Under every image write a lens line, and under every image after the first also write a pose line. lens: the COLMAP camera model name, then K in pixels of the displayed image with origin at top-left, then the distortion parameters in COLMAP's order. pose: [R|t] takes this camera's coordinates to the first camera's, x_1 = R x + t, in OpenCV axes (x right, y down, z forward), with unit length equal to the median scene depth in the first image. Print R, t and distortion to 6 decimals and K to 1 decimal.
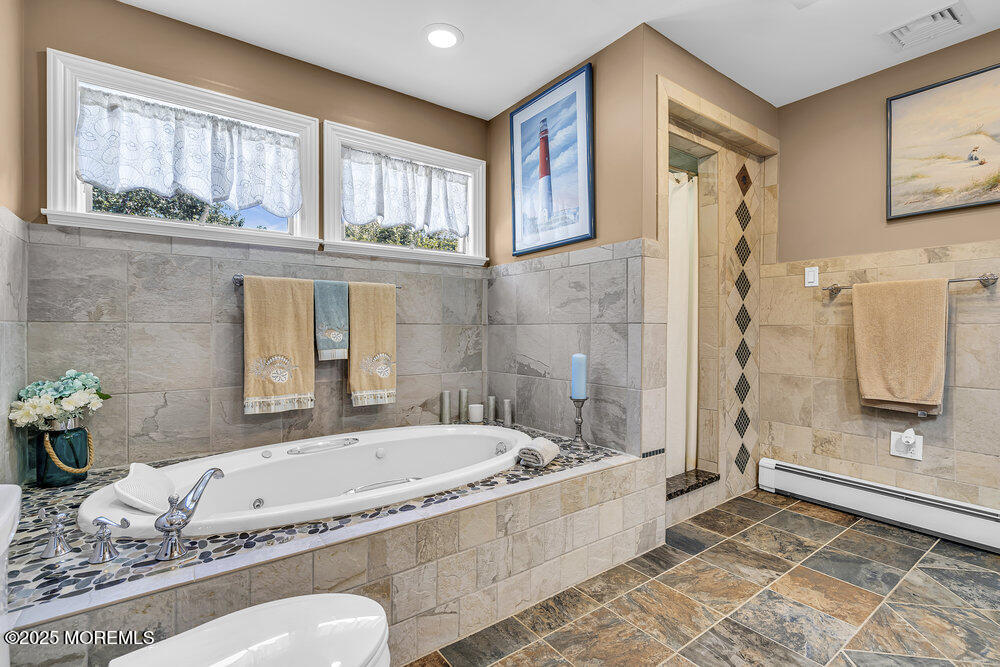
lens RADIAL K [[460.3, 0, 505.3], [0, 460.3, 329.2], [0, 0, 1]] dist [-0.001708, 0.000476]
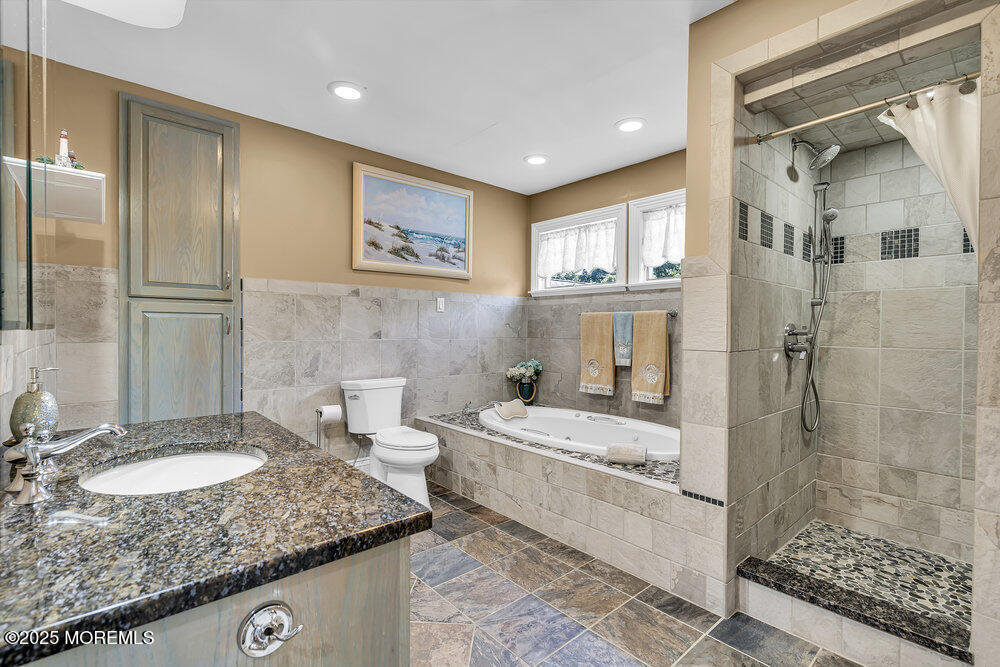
lens RADIAL K [[460.3, 0, 499.4], [0, 460.3, 334.0], [0, 0, 1]] dist [-0.001708, 0.000476]
pose [[0.082244, 0.009945, -0.996563, 1.248556], [-0.014761, 0.999853, 0.008760, -0.049224], [0.996503, 0.013990, 0.082379, 0.577049]]
